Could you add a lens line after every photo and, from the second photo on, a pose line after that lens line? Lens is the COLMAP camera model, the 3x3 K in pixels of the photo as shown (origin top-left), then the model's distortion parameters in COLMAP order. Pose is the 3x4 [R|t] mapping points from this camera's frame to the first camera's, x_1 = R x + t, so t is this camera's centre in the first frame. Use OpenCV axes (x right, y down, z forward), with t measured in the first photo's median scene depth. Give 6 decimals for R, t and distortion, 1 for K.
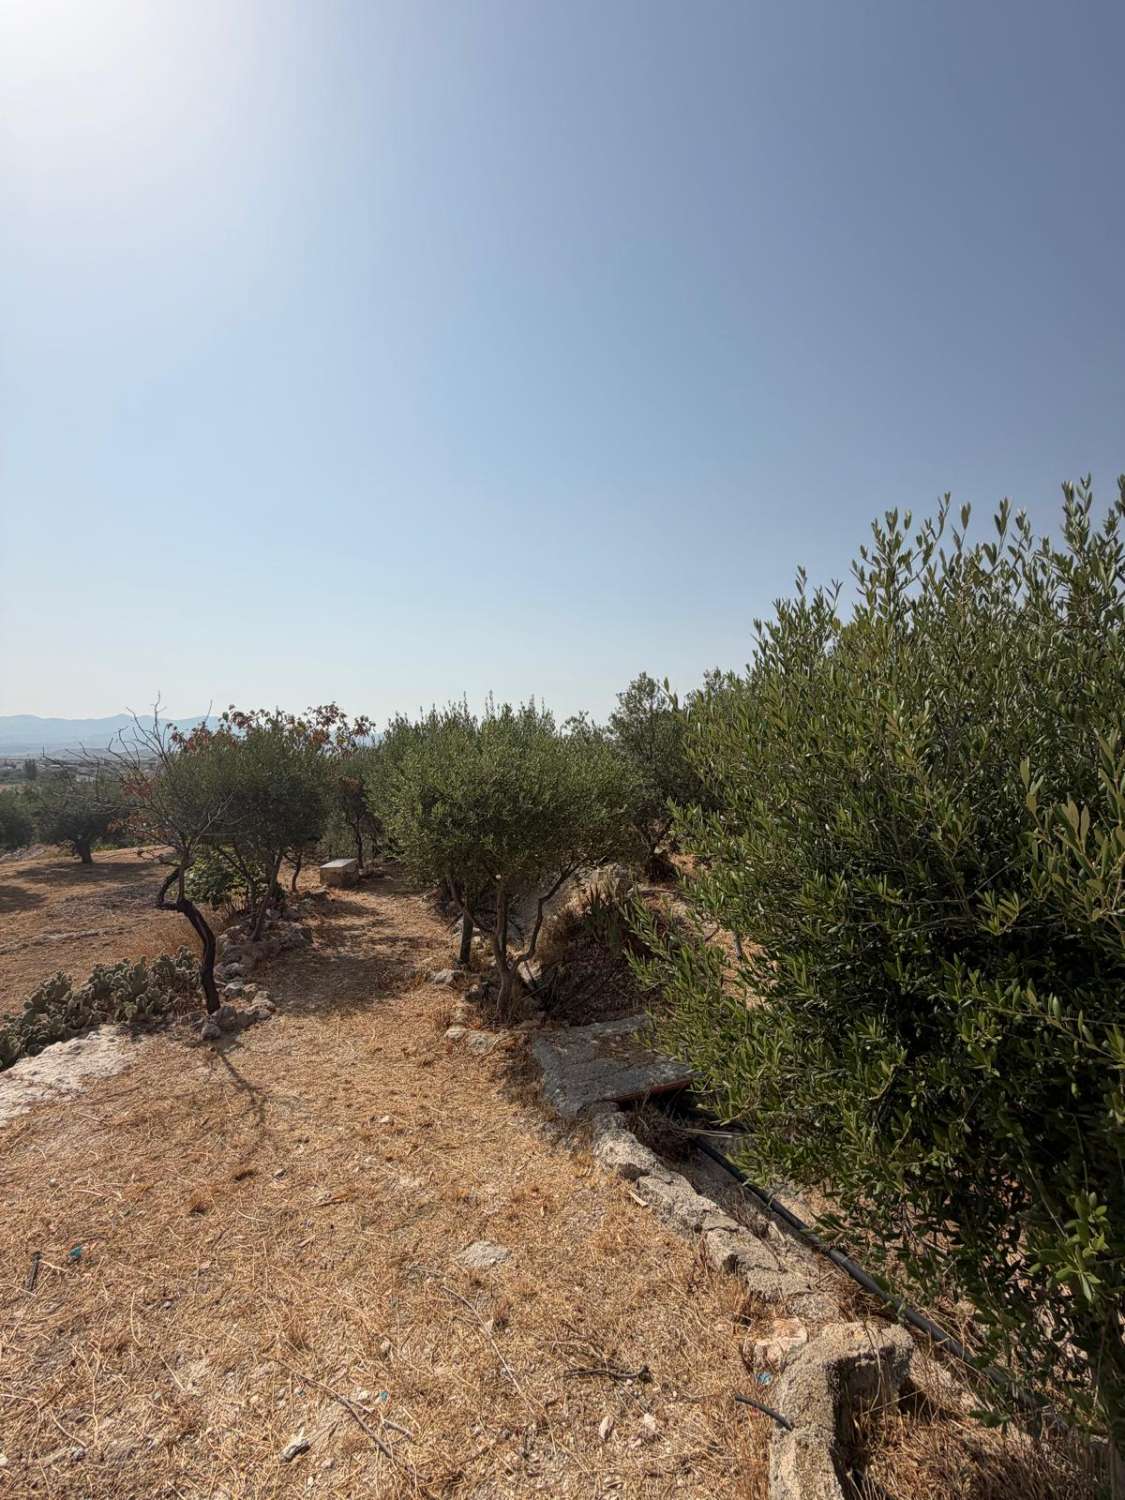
lens RADIAL K [[601.8, 0, 563.3], [0, 601.8, 747.3], [0, 0, 1]] dist [0.001616, 0.000371]
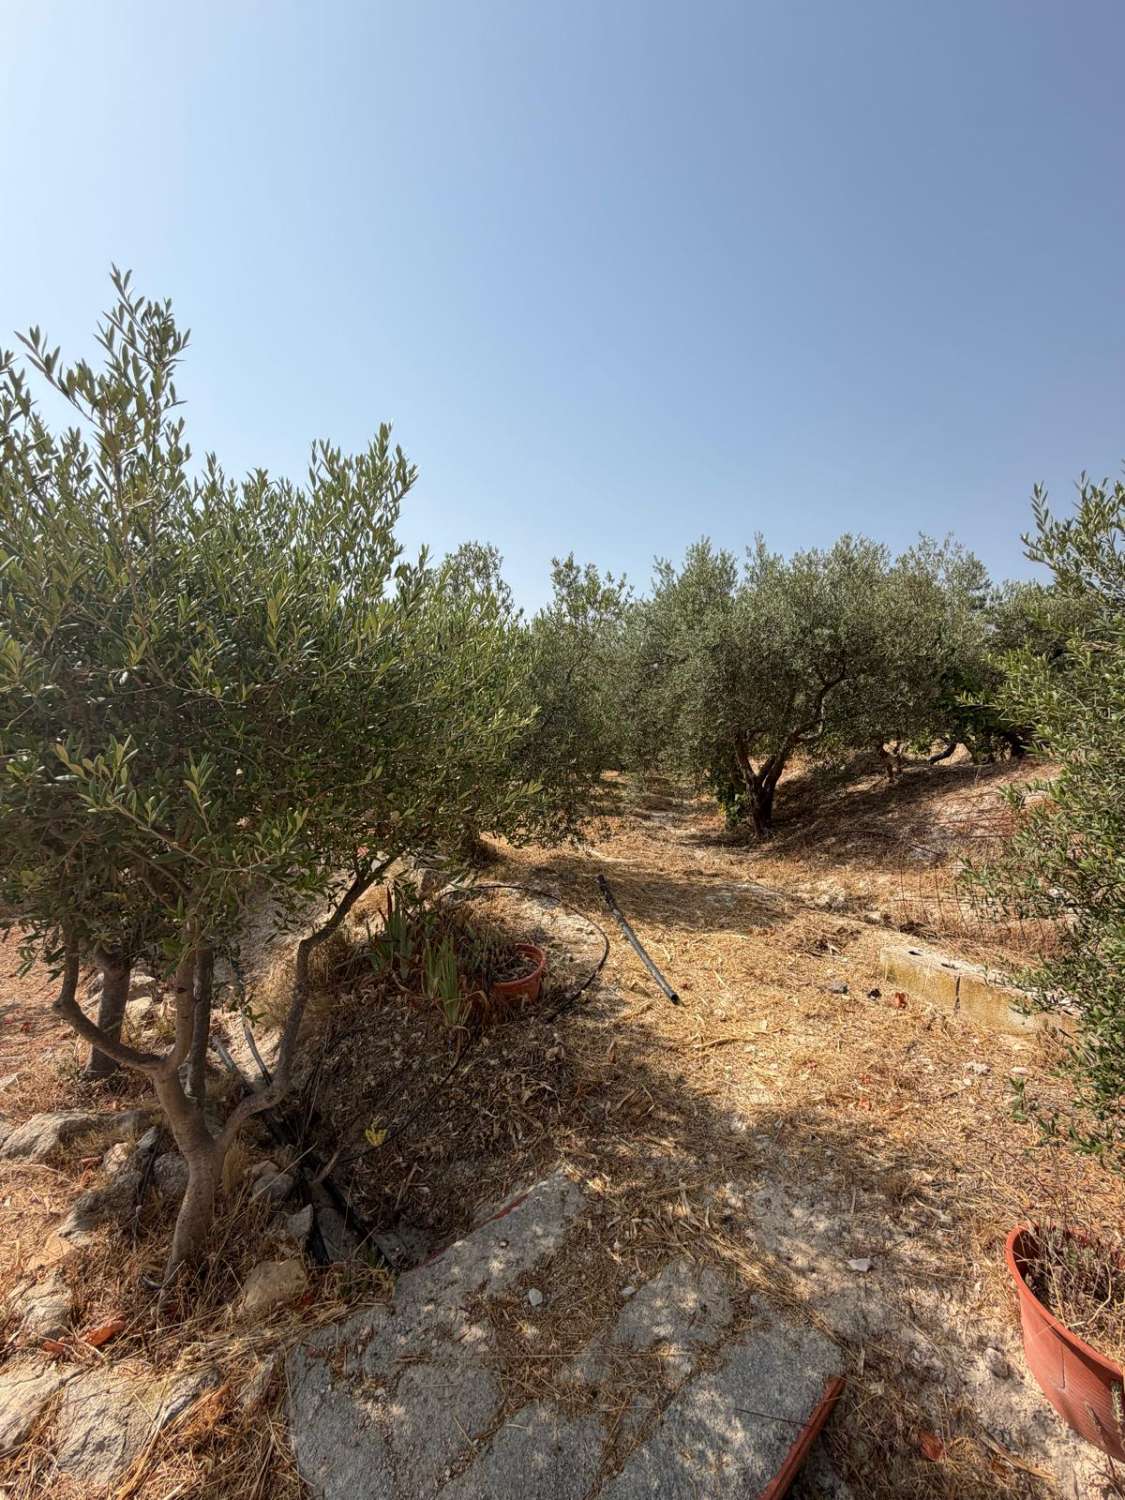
lens RADIAL K [[601.8, 0, 563.3], [0, 601.8, 747.3], [0, 0, 1]] dist [0.001616, 0.000371]
pose [[0.909159, 0.018474, 0.416039, -0.042855], [-0.032787, 0.999090, 0.027283, 0.089087], [-0.415156, -0.038445, 0.908938, 0.479126]]
